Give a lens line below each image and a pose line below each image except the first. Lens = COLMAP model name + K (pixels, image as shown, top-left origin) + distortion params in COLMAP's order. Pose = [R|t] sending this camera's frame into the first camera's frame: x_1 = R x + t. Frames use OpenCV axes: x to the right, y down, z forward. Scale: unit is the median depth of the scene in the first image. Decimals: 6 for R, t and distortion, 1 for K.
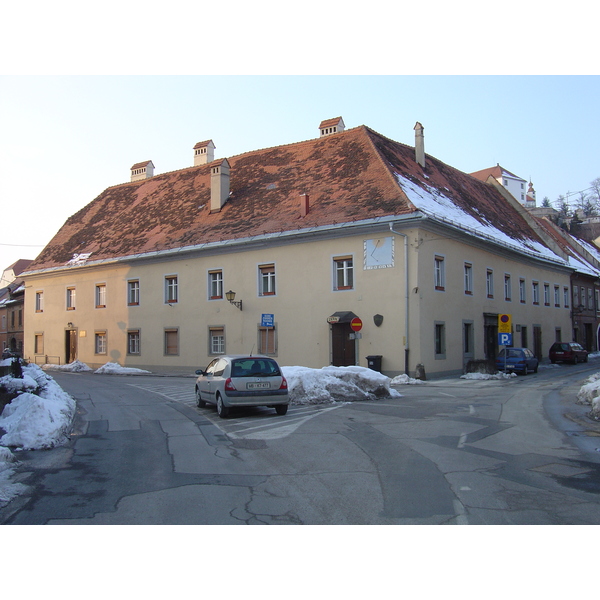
lens RADIAL K [[682.9, 0, 300.0], [0, 682.9, 300.0], [0, 0, 1]] dist [-0.142507, 0.018366]
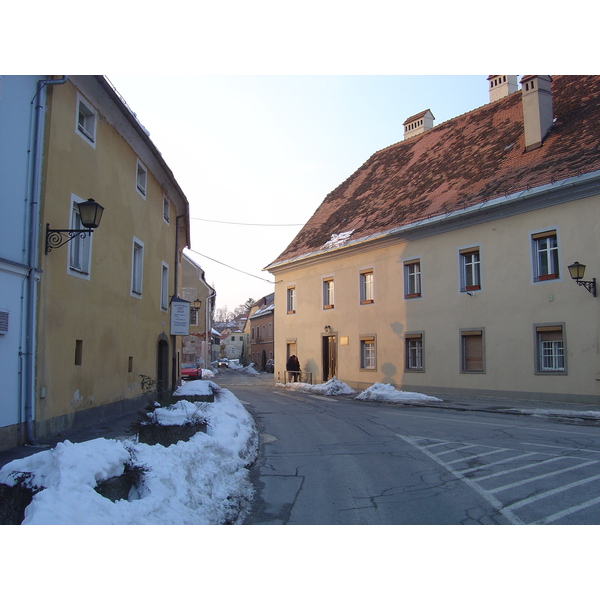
lens RADIAL K [[682.9, 0, 300.0], [0, 682.9, 300.0], [0, 0, 1]] dist [-0.142507, 0.018366]
pose [[0.917476, -0.027499, -0.396840, -0.075528], [0.022228, 0.999593, -0.017879, 0.018758], [0.397170, 0.007583, 0.917714, 0.313714]]
